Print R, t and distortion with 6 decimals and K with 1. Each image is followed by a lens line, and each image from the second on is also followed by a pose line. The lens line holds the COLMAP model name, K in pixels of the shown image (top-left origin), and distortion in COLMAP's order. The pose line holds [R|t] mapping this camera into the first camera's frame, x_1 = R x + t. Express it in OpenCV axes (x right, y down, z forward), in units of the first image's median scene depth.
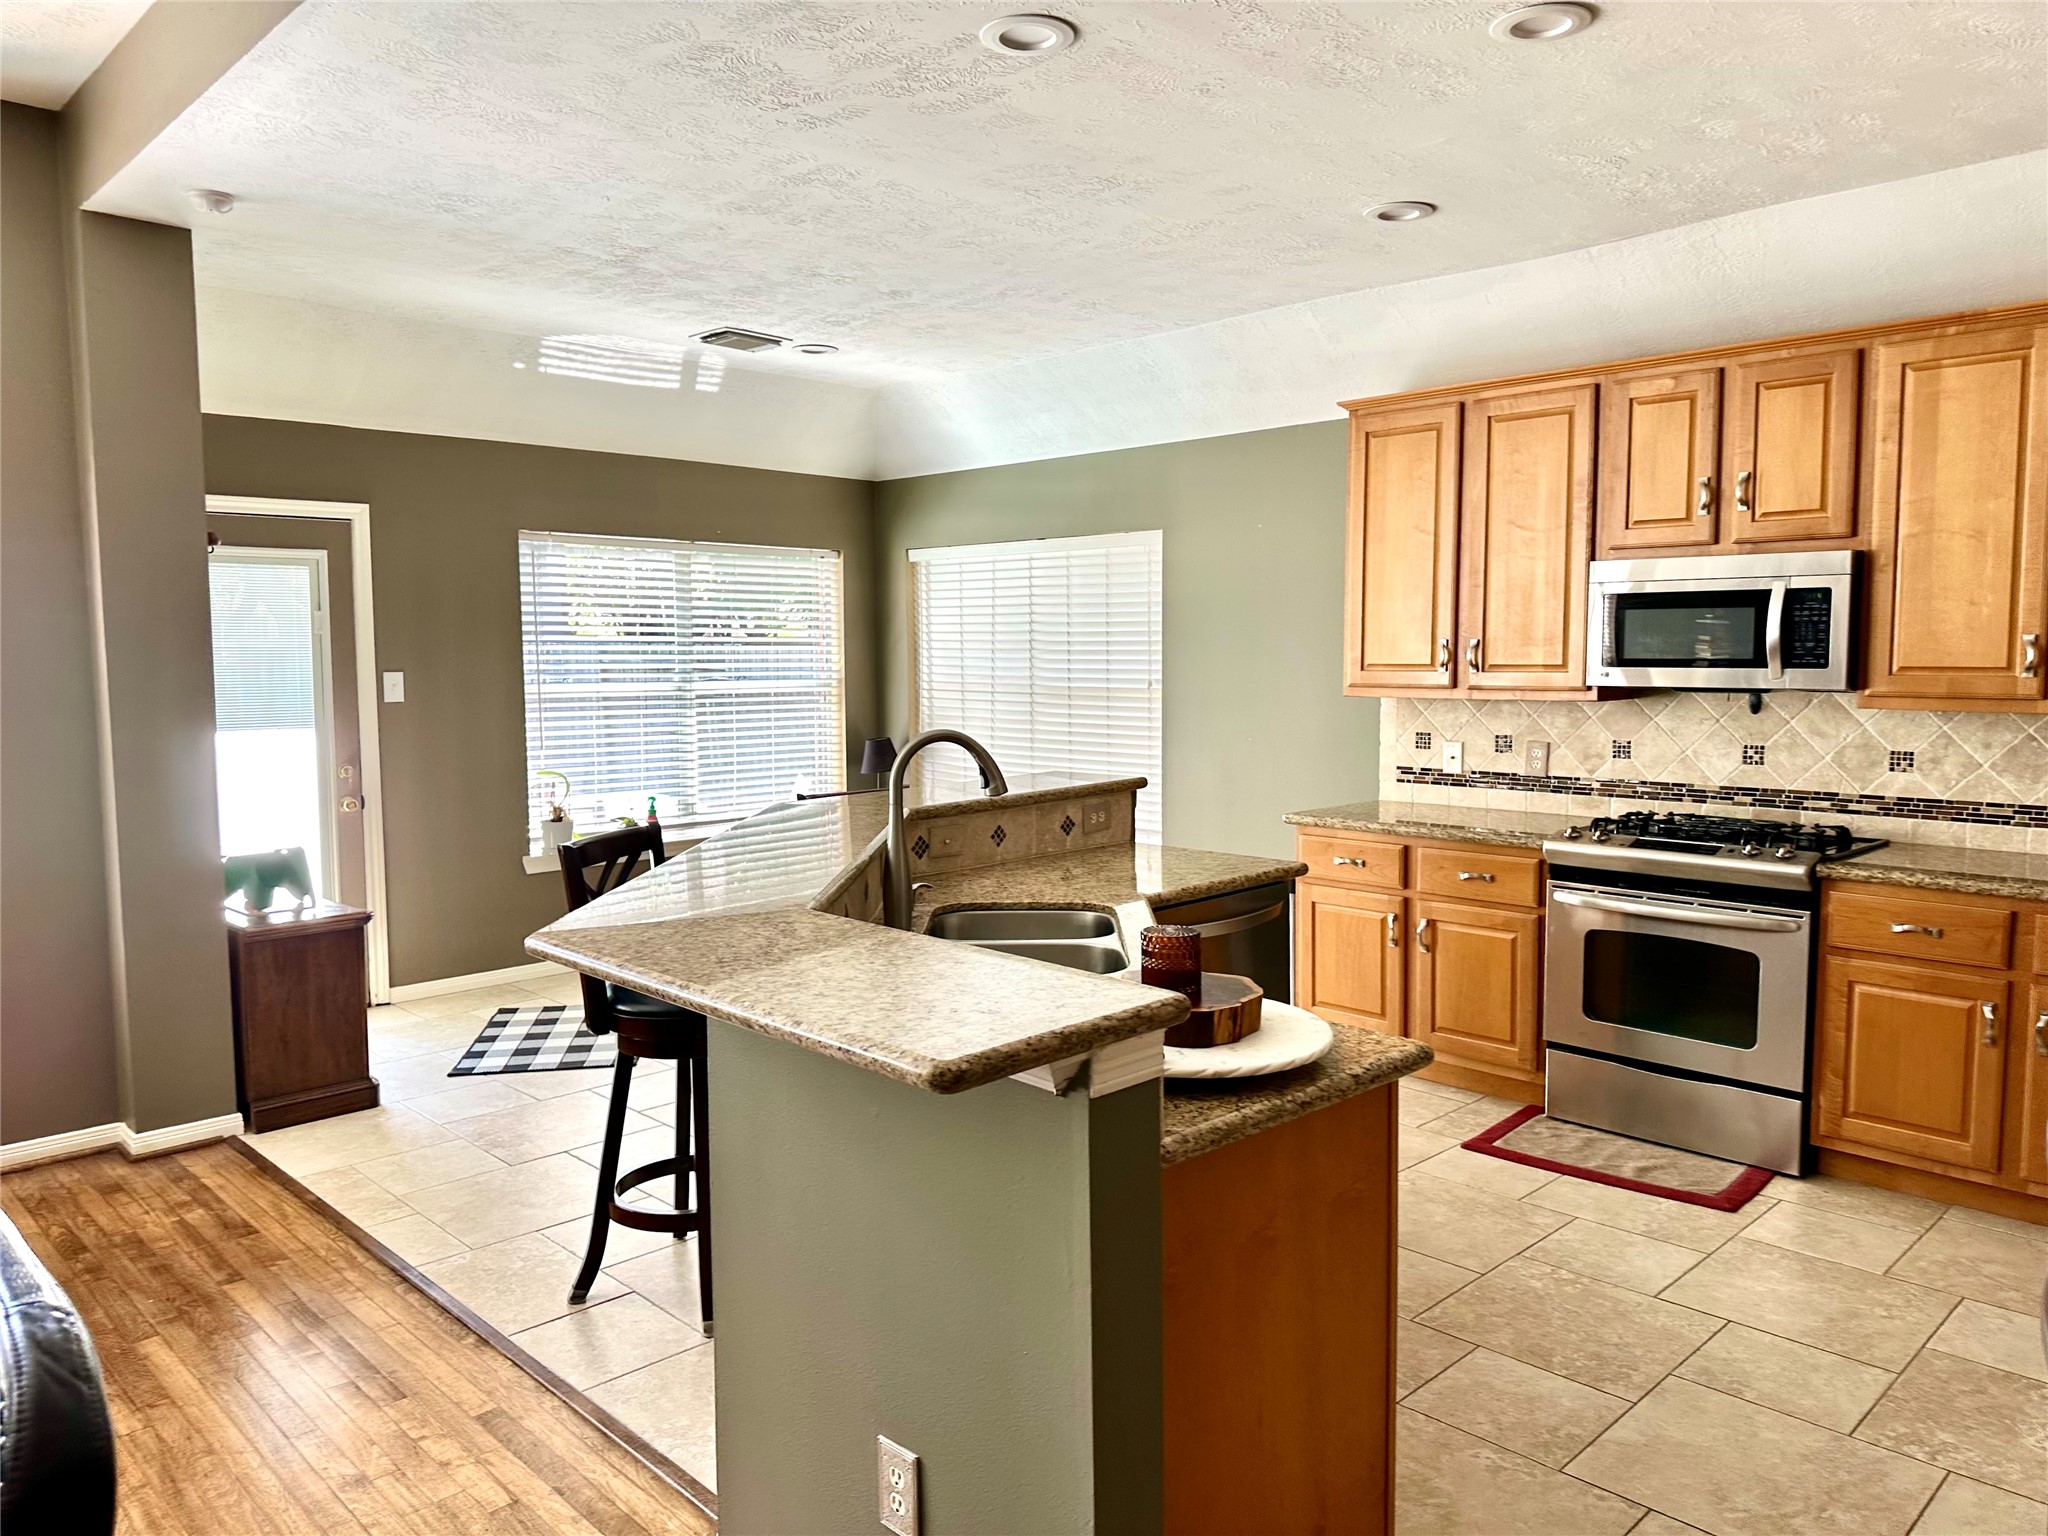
lens RADIAL K [[1444.0, 0, 1017.7], [0, 1444.0, 759.2], [0, 0, 1]] dist [0.020895, -0.027596]
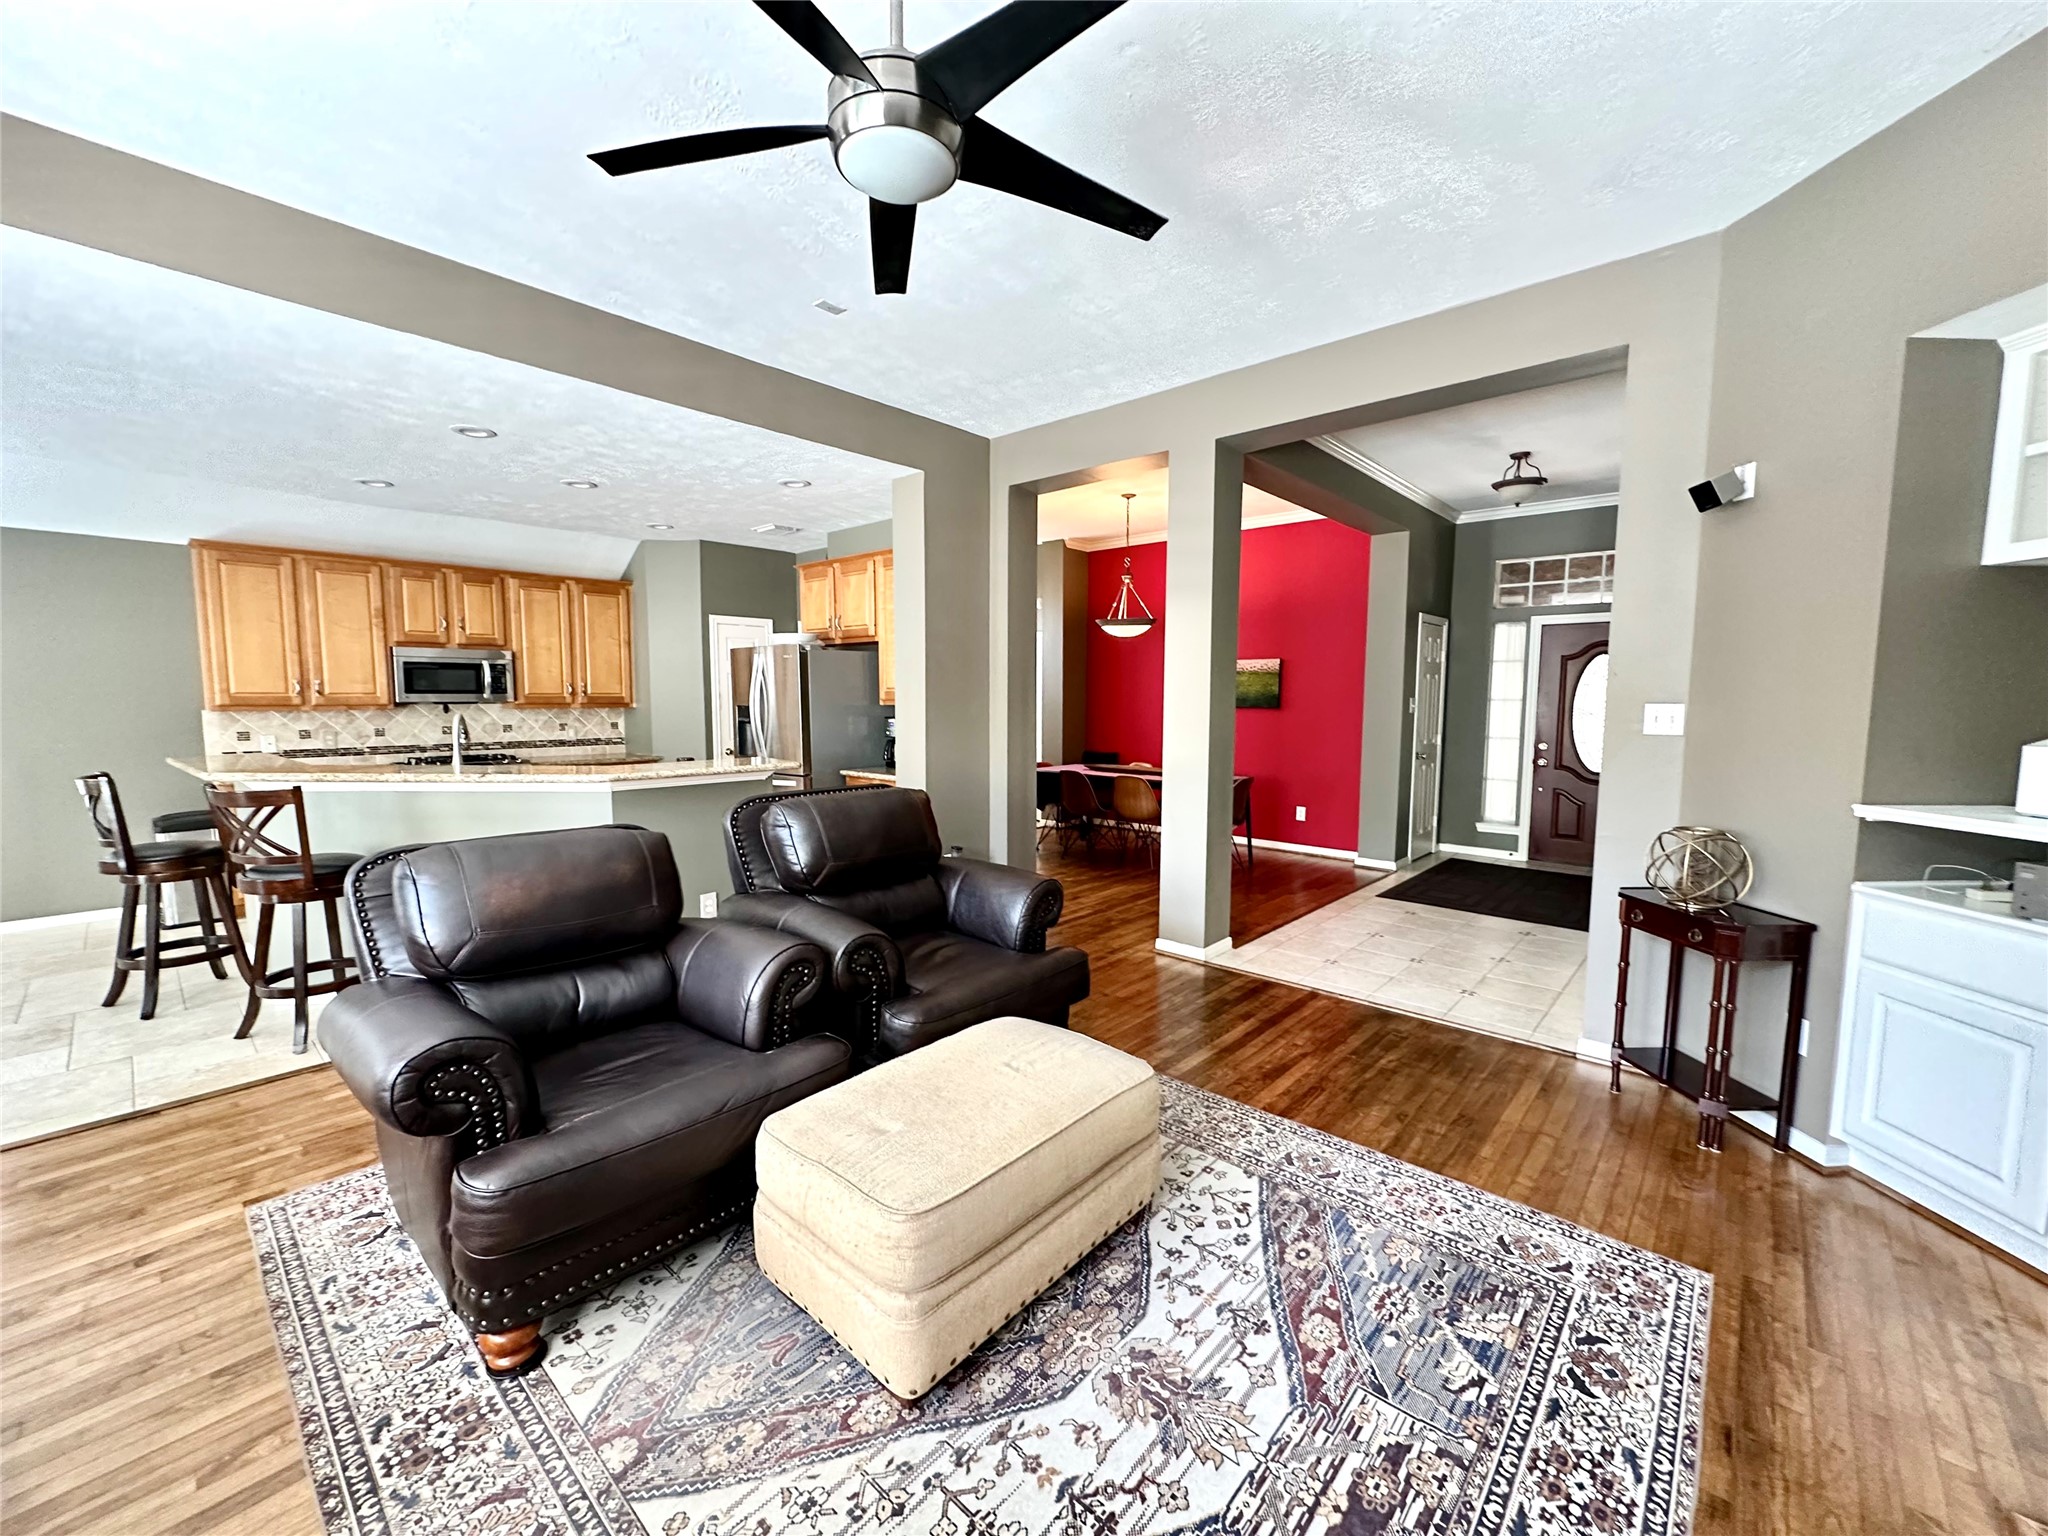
lens RADIAL K [[816.2, 0, 1023.5], [0, 816.2, 774.3], [0, 0, 1]] dist [-0.002036, 0.000314]
pose [[-0.070317, -0.091775, 0.993294, -1.018031], [0.075031, 0.992451, 0.097009, 0.011083], [-0.994699, 0.081350, -0.062901, 0.139429]]
